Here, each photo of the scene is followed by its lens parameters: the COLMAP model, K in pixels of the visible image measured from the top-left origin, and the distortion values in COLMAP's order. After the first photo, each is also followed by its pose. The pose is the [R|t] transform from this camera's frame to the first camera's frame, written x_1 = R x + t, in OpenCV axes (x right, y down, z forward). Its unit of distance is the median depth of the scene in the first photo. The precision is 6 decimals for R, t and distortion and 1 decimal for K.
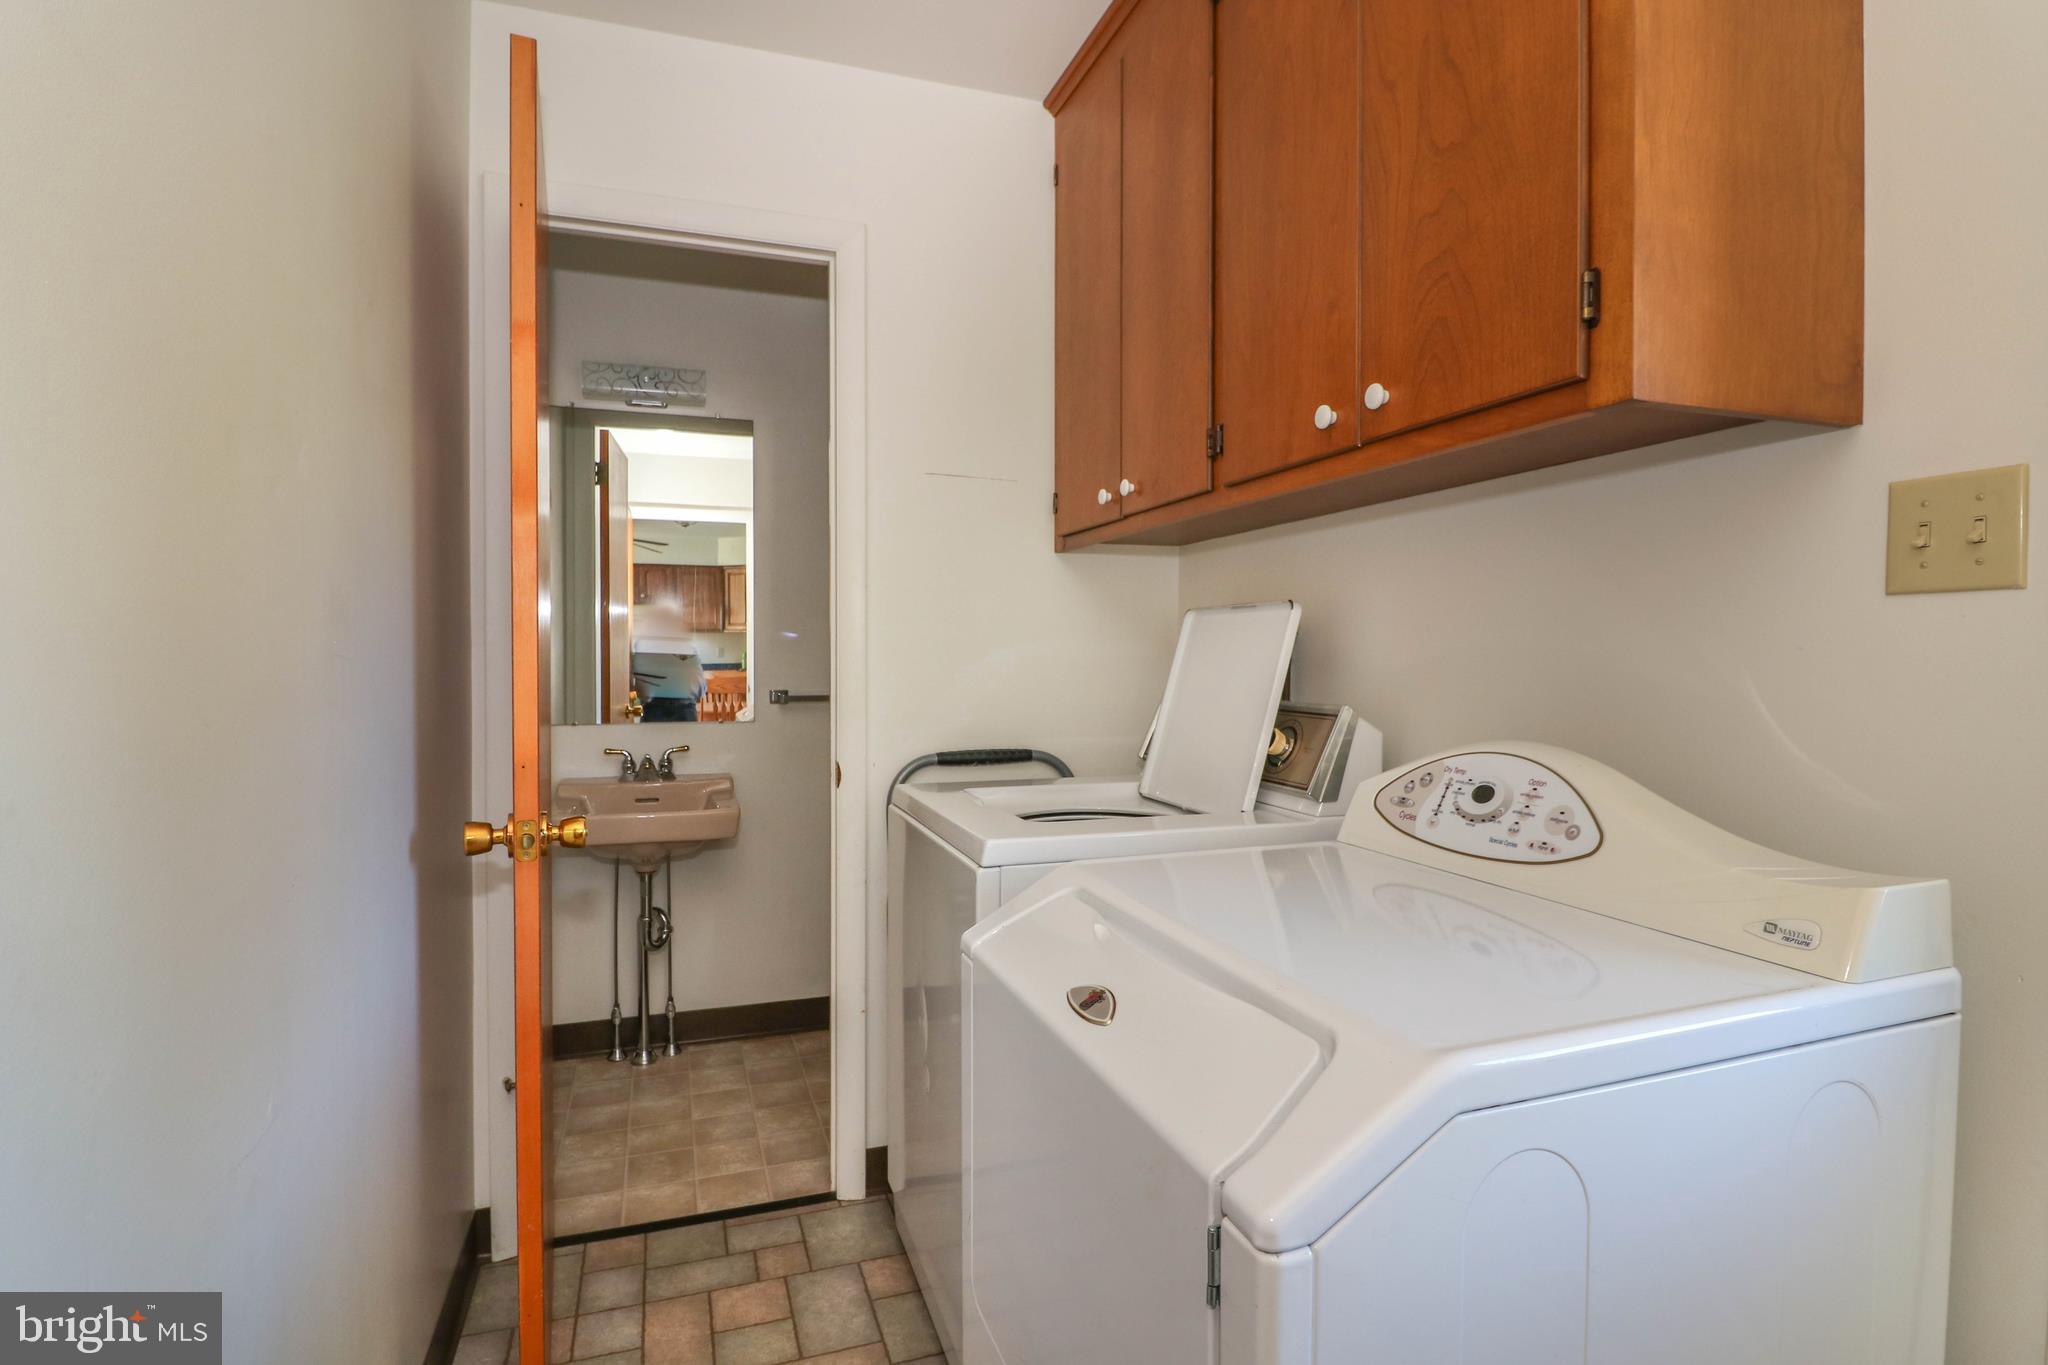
lens RADIAL K [[992.6, 0, 975.0], [0, 992.6, 653.8], [0, 0, 1]] dist [-0.005771, -0.011064]
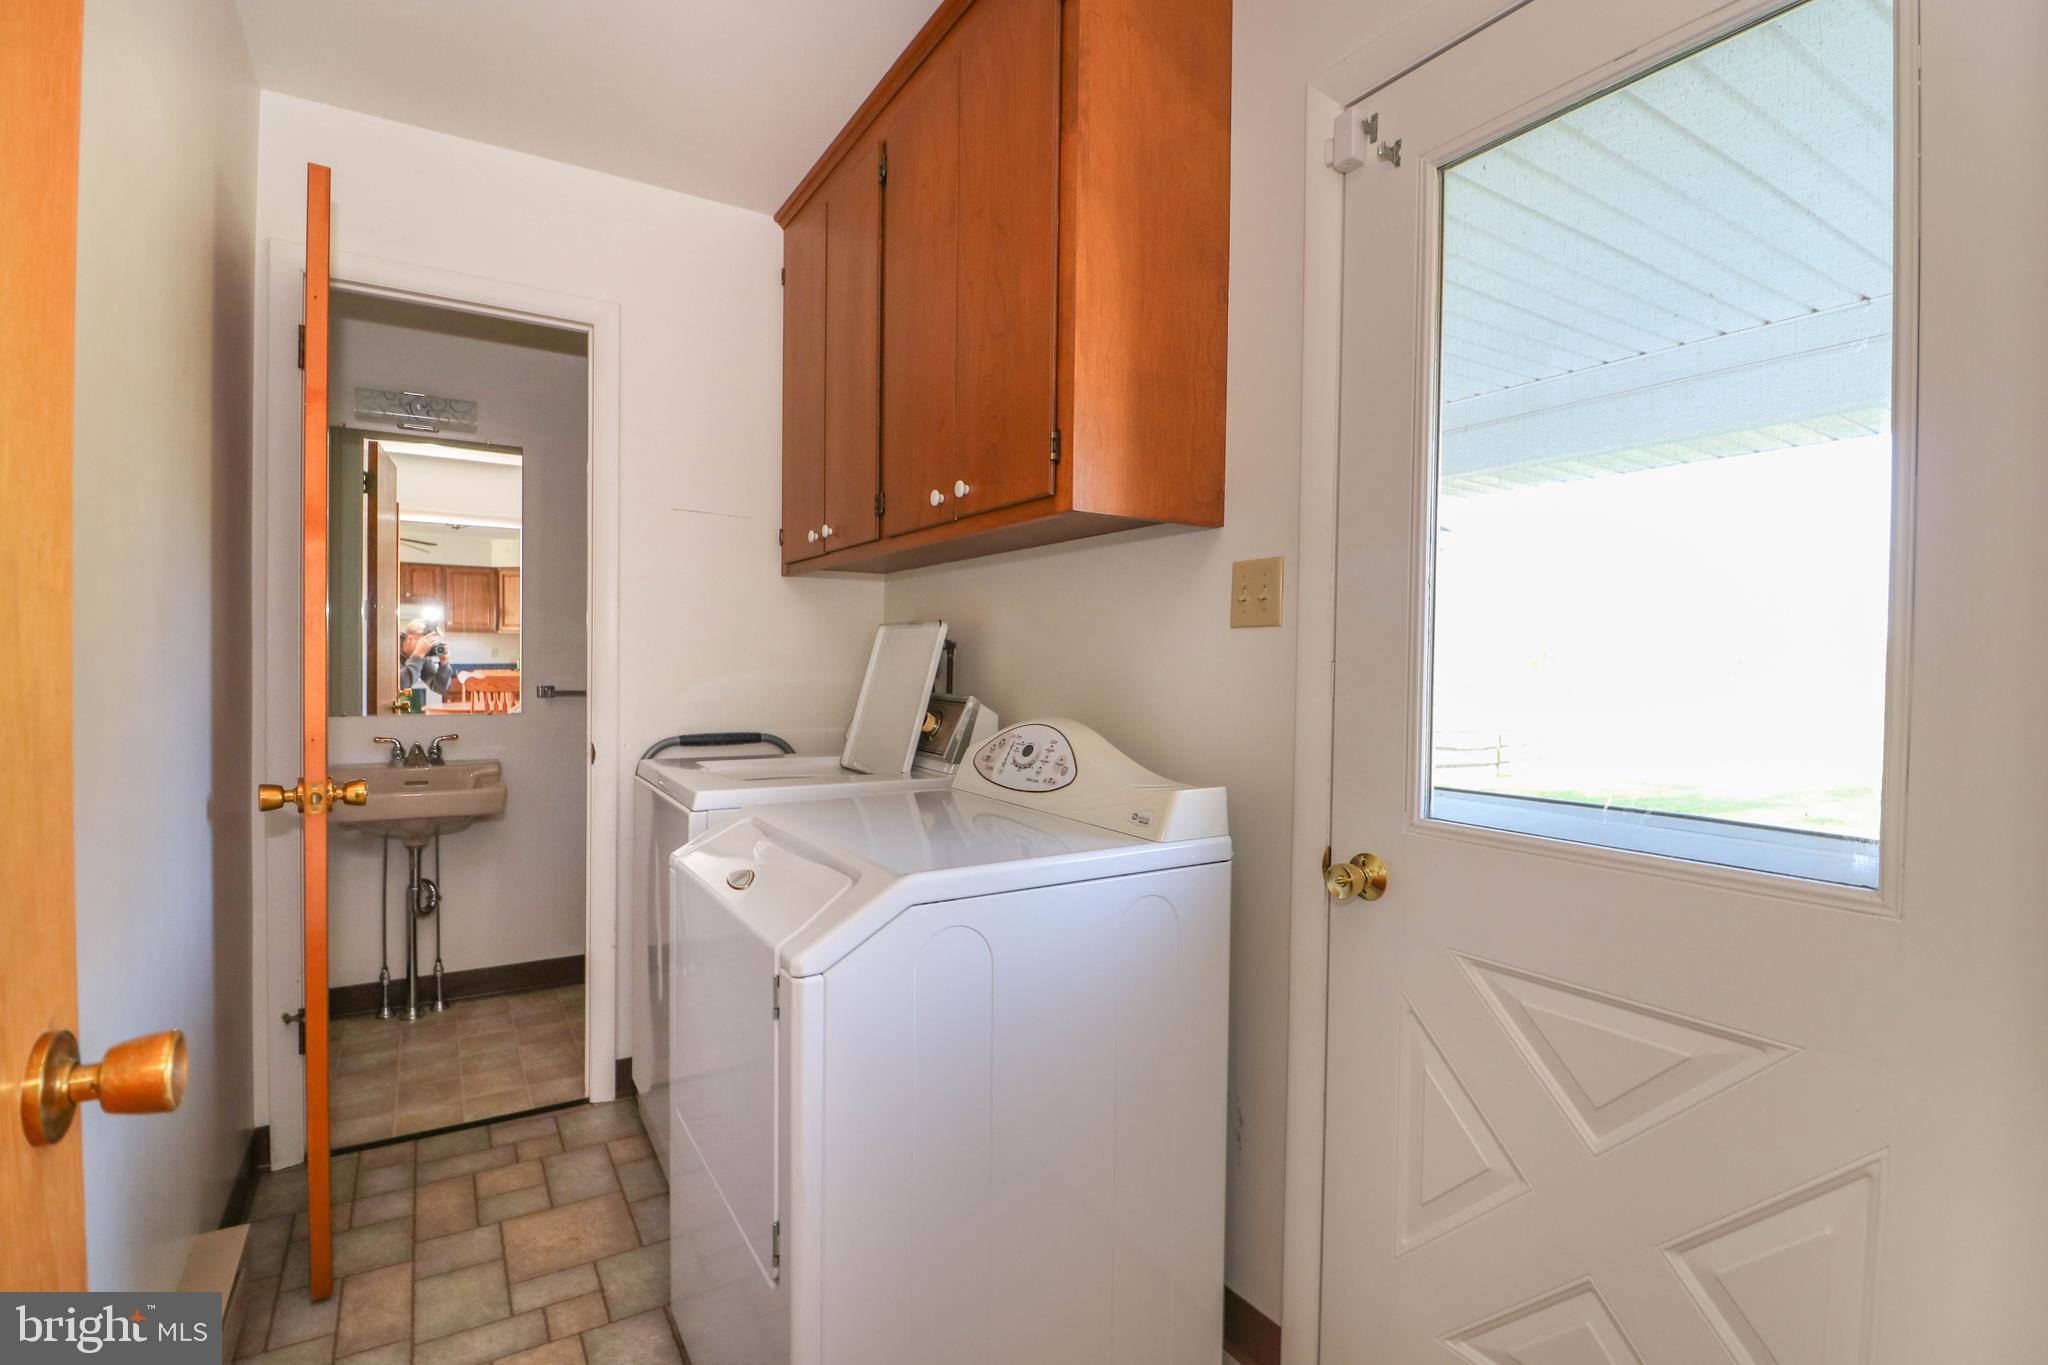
lens RADIAL K [[992.6, 0, 1032.3], [0, 992.6, 669.9], [0, 0, 1]] dist [-0.005771, -0.011064]
pose [[0.970343, 0.009860, 0.241533, 0.099921], [-0.012612, 0.999872, 0.009851, 0.000305], [-0.241405, -0.012605, 0.970343, -0.339730]]
